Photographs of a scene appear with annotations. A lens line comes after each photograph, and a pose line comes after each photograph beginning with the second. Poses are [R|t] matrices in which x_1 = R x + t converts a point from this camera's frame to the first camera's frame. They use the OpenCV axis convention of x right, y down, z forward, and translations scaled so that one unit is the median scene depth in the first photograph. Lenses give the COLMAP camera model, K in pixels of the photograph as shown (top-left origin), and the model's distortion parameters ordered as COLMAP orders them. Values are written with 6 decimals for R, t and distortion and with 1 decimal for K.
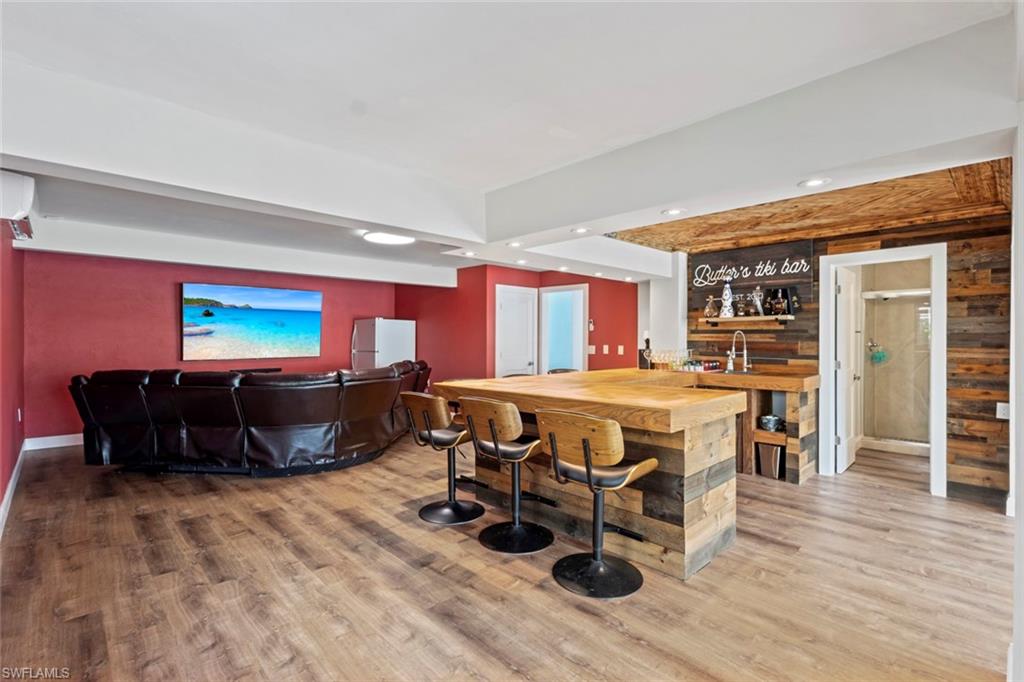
lens RADIAL K [[482.1, 0, 512.0], [0, 482.1, 341.0], [0, 0, 1]] dist [0.000704, 0.000063]
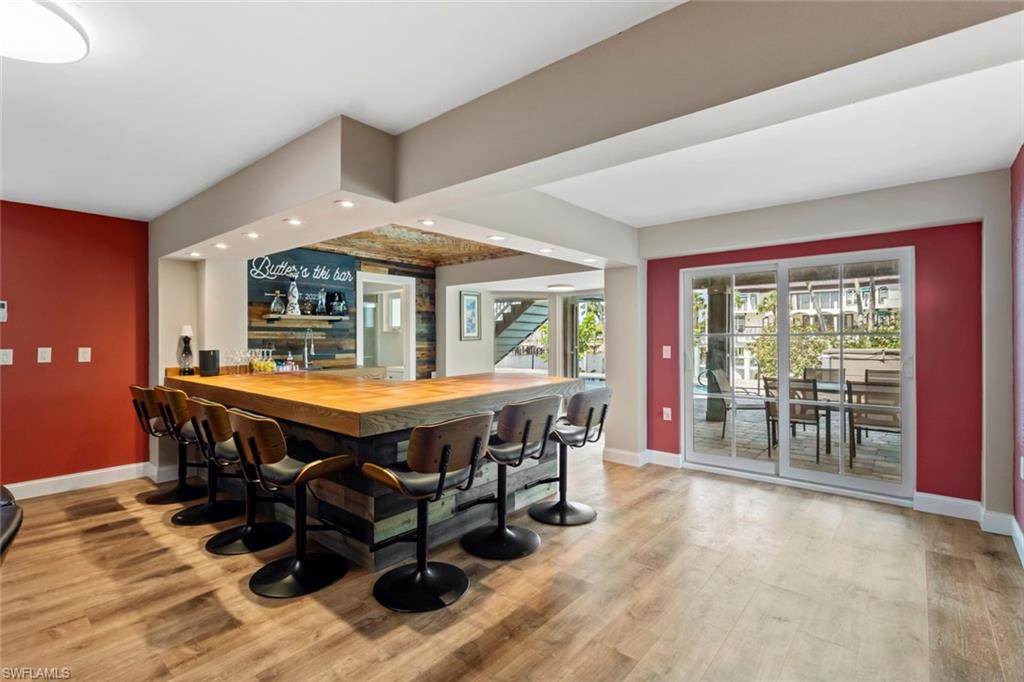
lens RADIAL K [[469.6, 0, 511.0], [0, 469.6, 345.6], [0, 0, 1]] dist [0.000497, 0.000075]
pose [[-0.111532, -0.020333, 0.993553, -0.625394], [0.004432, 0.999771, 0.020958, -0.004844], [-0.993751, 0.006741, -0.111416, 0.732898]]
